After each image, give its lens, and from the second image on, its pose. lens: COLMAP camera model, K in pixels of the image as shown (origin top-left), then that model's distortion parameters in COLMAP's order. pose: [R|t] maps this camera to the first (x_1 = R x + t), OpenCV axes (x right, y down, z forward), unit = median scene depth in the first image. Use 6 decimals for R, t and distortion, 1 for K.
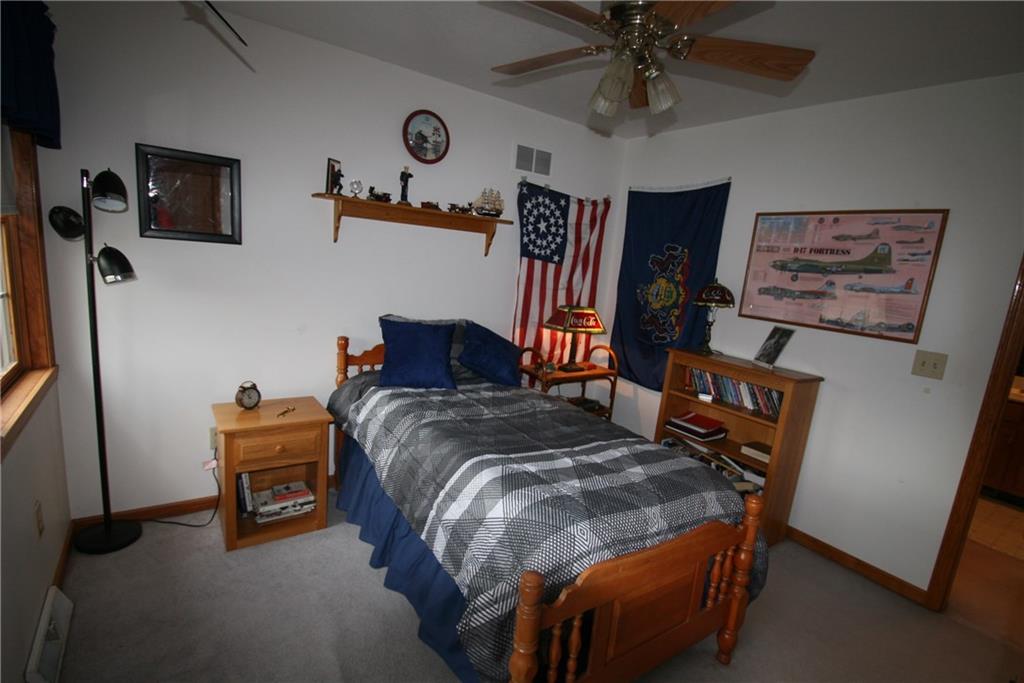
lens RADIAL K [[481.2, 0, 528.9], [0, 481.2, 354.0], [0, 0, 1]] dist [0.021601, -0.020254]
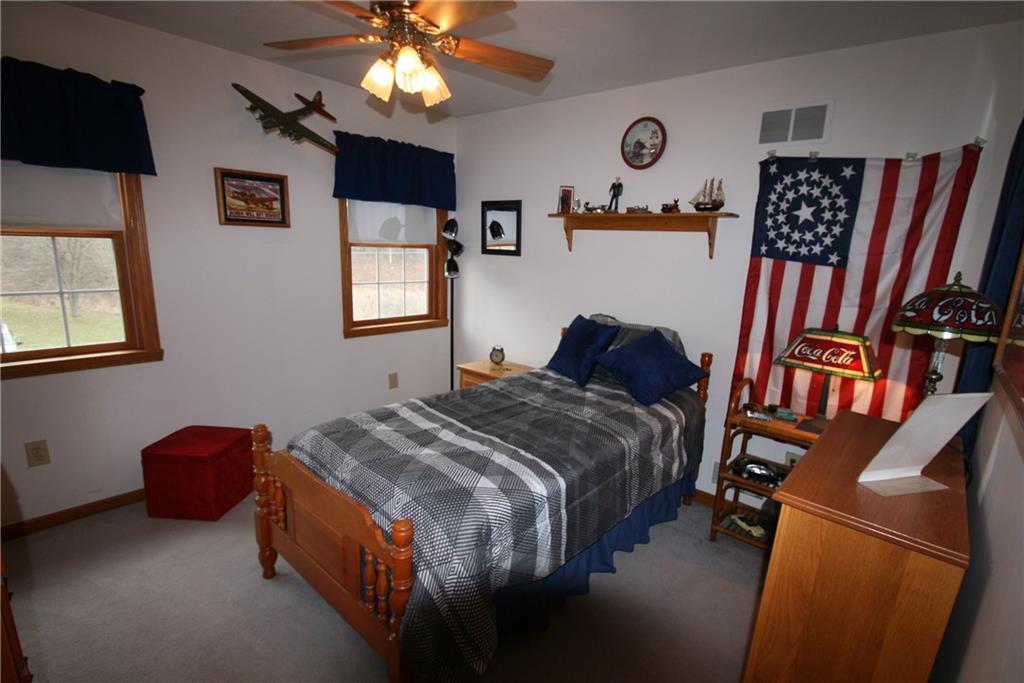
lens RADIAL K [[481.2, 0, 528.9], [0, 481.2, 354.0], [0, 0, 1]] dist [0.021601, -0.020254]
pose [[0.268220, 0.129479, -0.954617, 0.644124], [-0.211330, 0.974698, 0.072825, -0.034372], [0.939892, 0.182206, 0.288796, 0.480633]]
